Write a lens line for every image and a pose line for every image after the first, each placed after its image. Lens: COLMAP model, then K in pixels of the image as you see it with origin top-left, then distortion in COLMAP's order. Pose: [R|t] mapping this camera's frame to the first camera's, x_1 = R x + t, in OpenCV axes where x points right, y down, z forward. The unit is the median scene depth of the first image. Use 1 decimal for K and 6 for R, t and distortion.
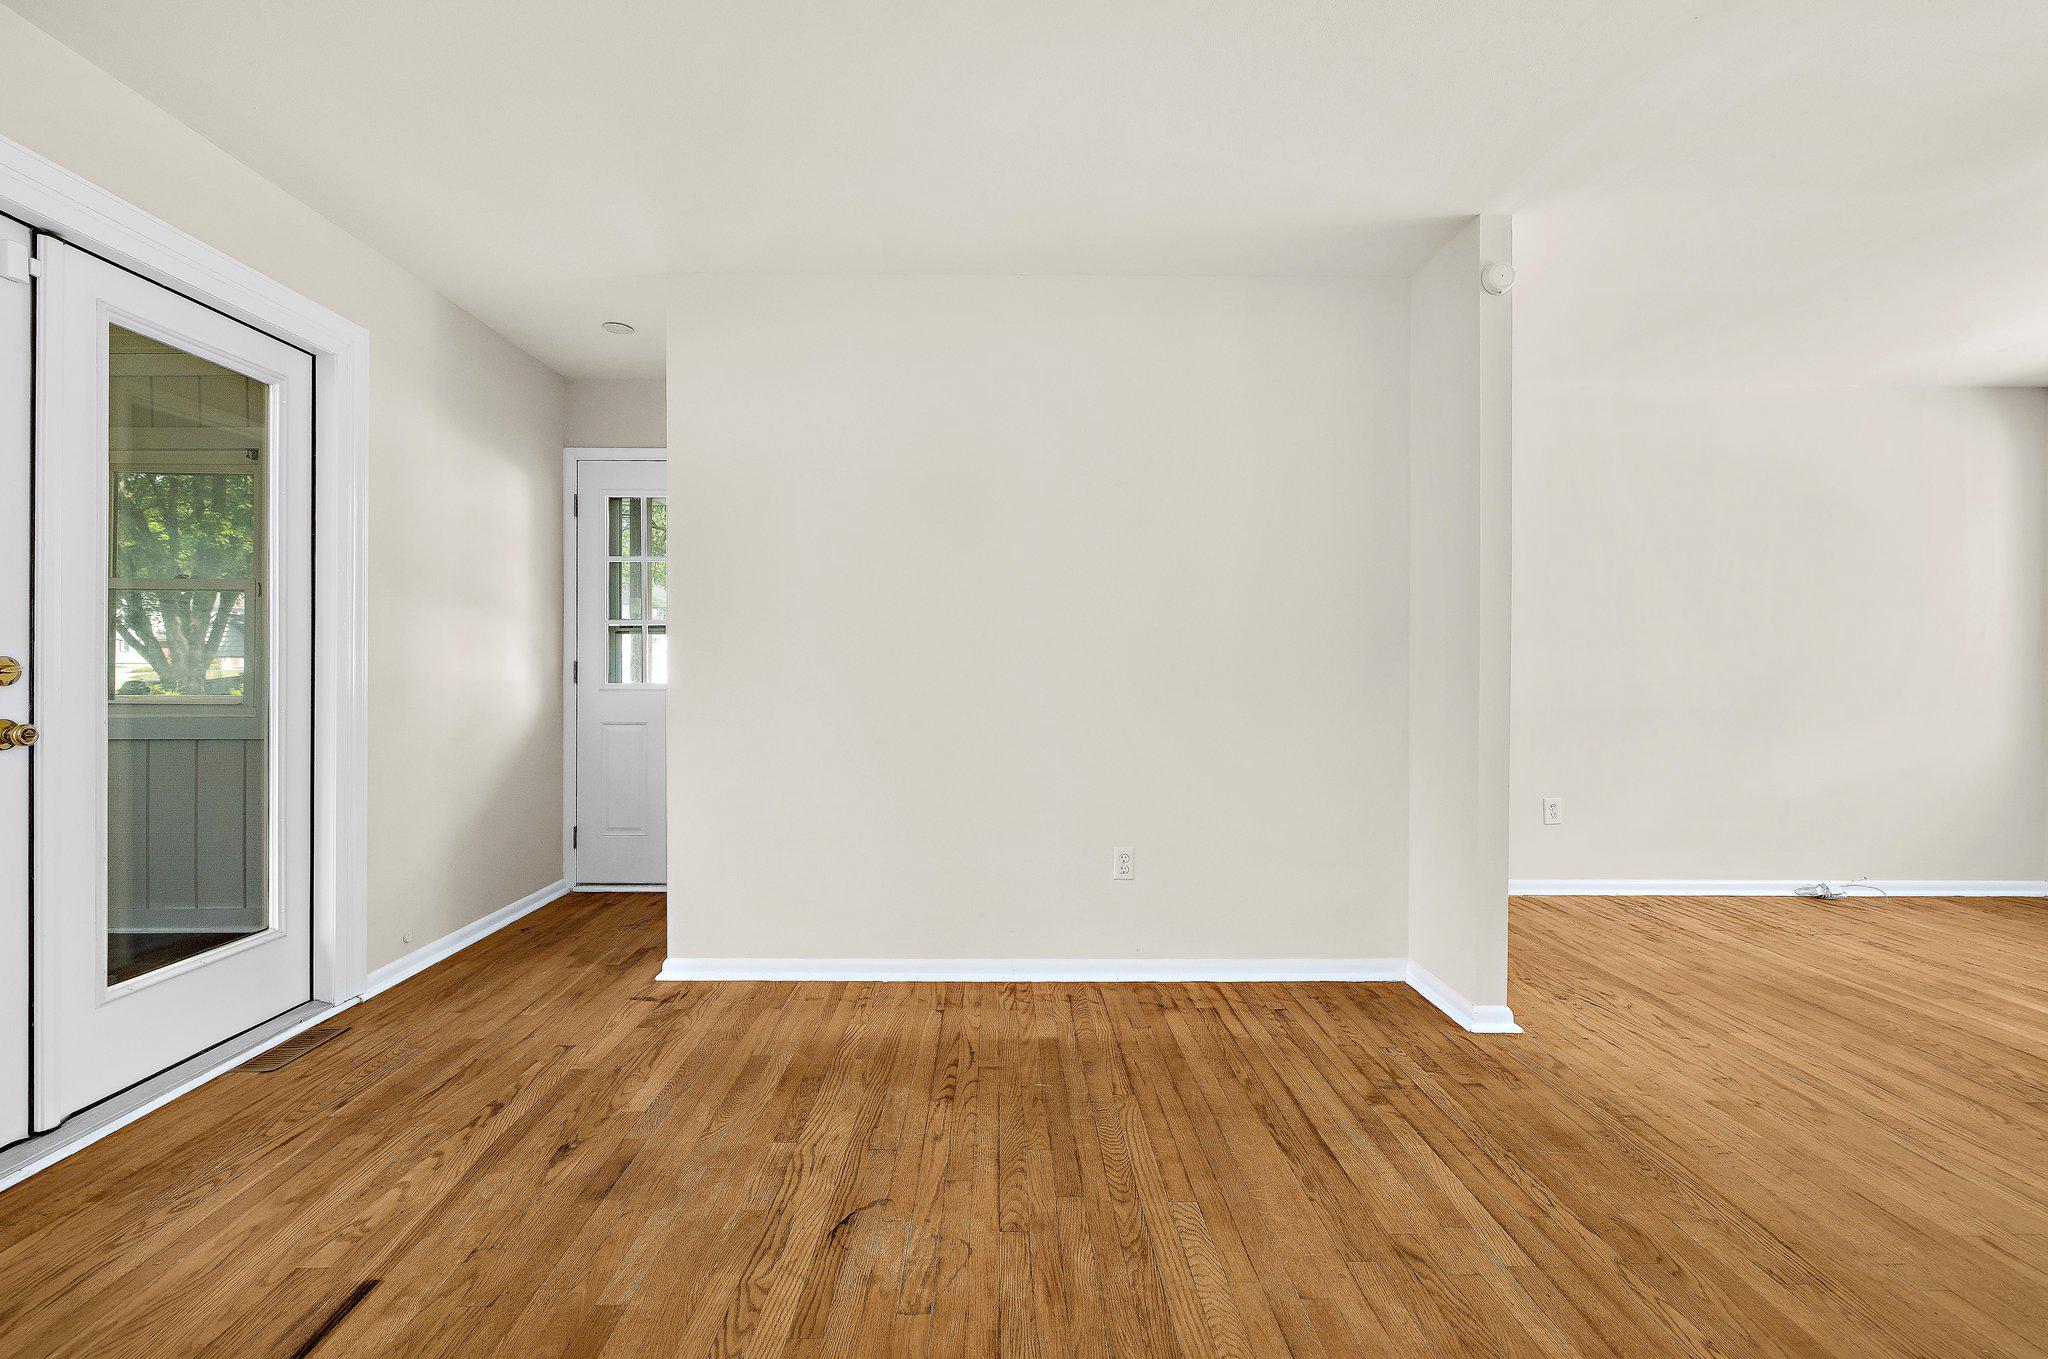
lens RADIAL K [[889.8, 0, 1001.1], [0, 889.8, 666.6], [0, 0, 1]] dist [0.002362, 0.000184]
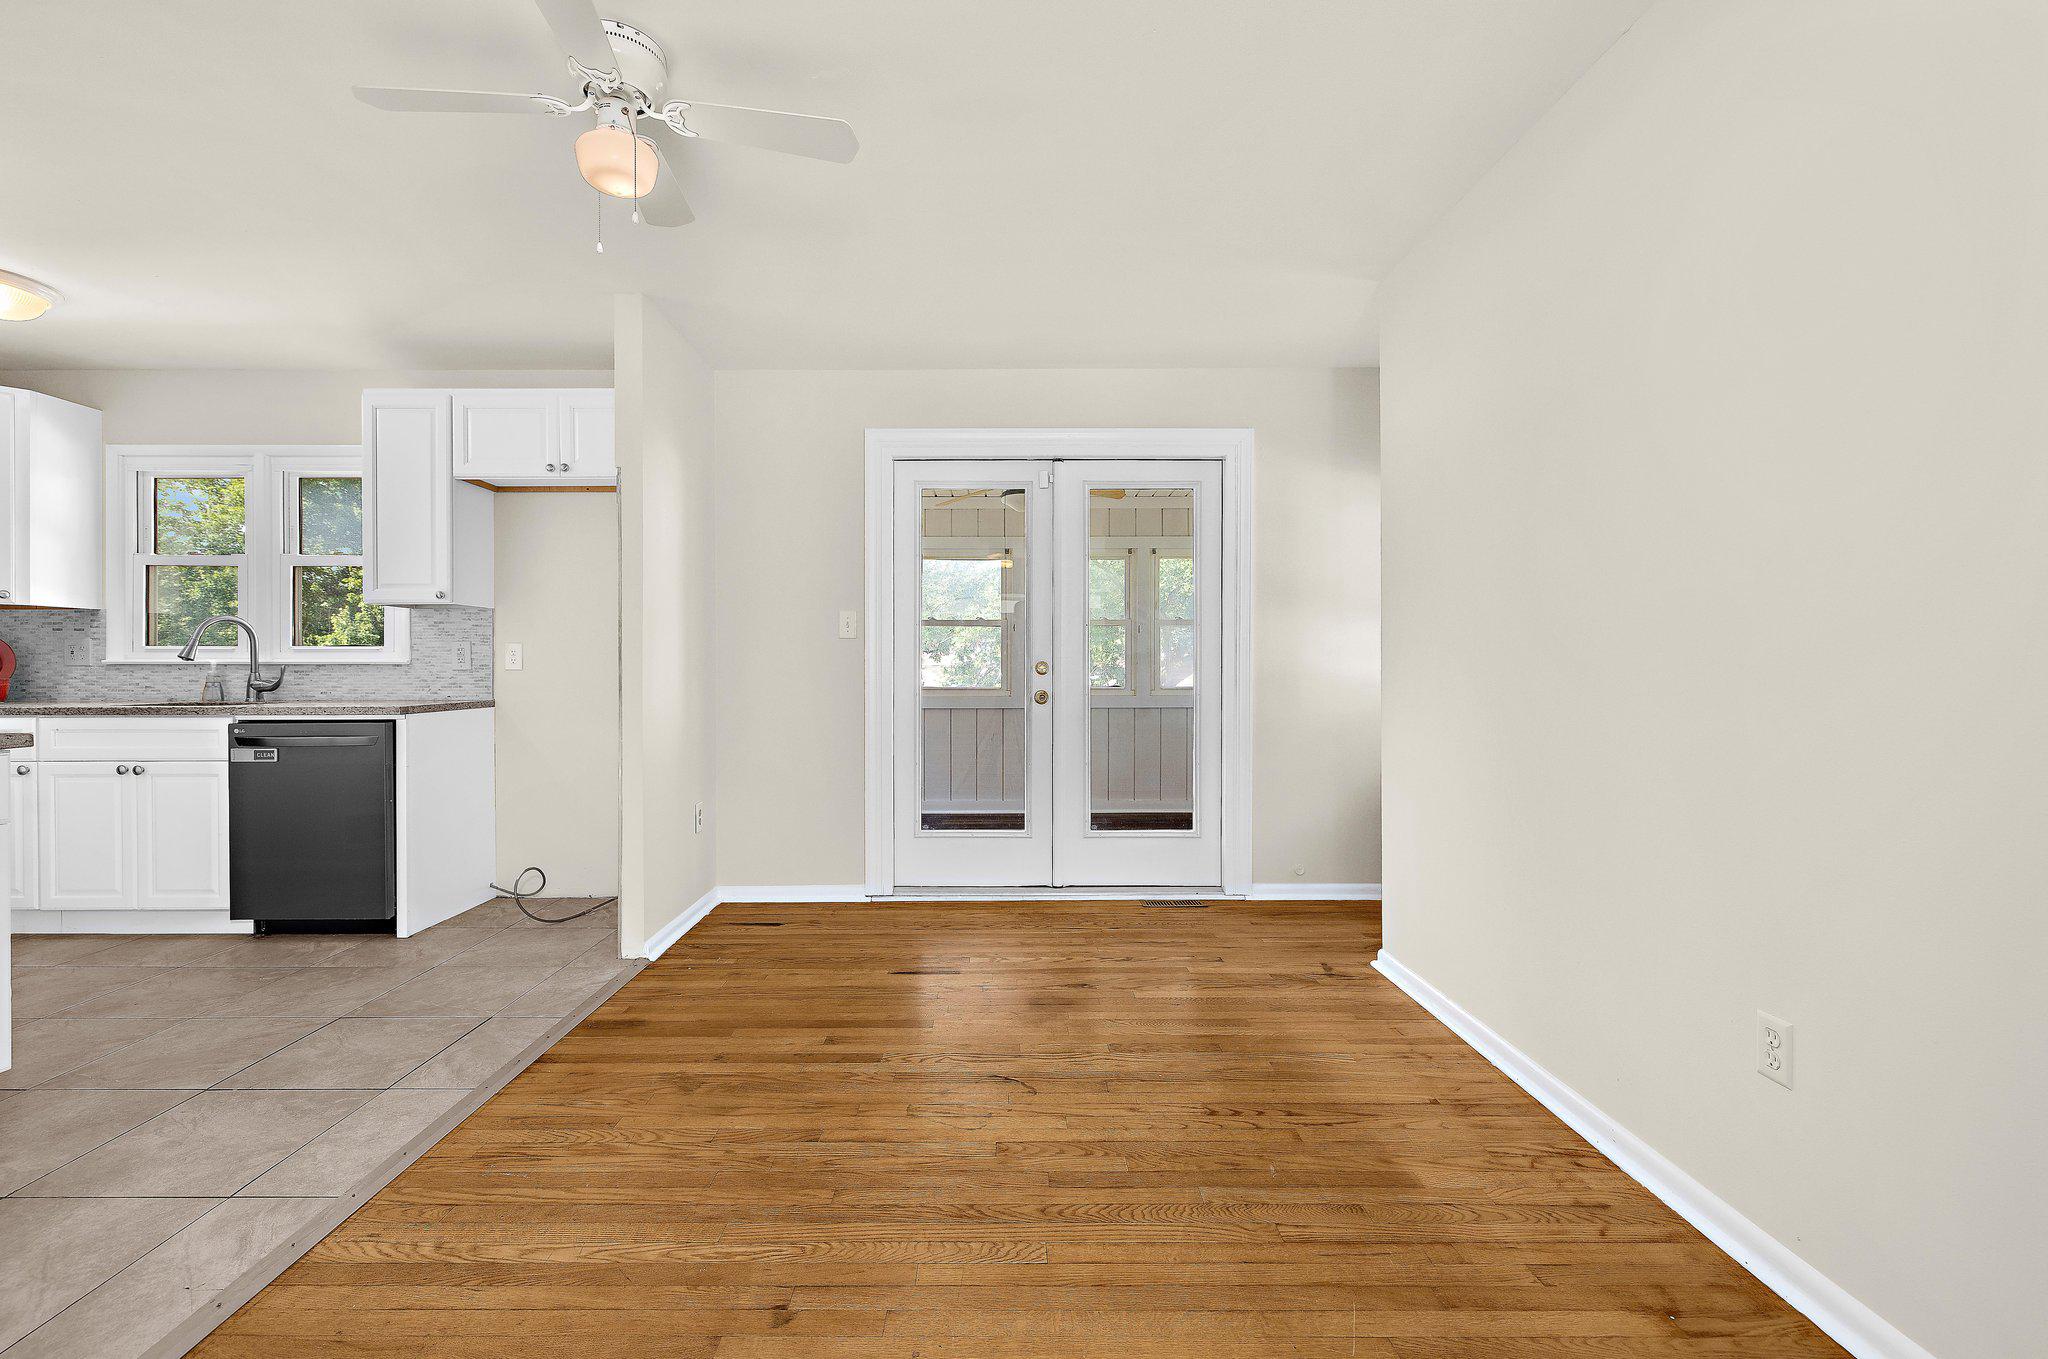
lens RADIAL K [[889.8, 0, 997.7], [0, 889.8, 667.6], [0, 0, 1]] dist [0.002362, 0.000184]
pose [[-0.017257, -0.003361, -0.999845, 0.829185], [-0.000219, 0.999994, -0.003358, 0.008904], [0.999851, 0.000161, -0.017258, 0.721998]]
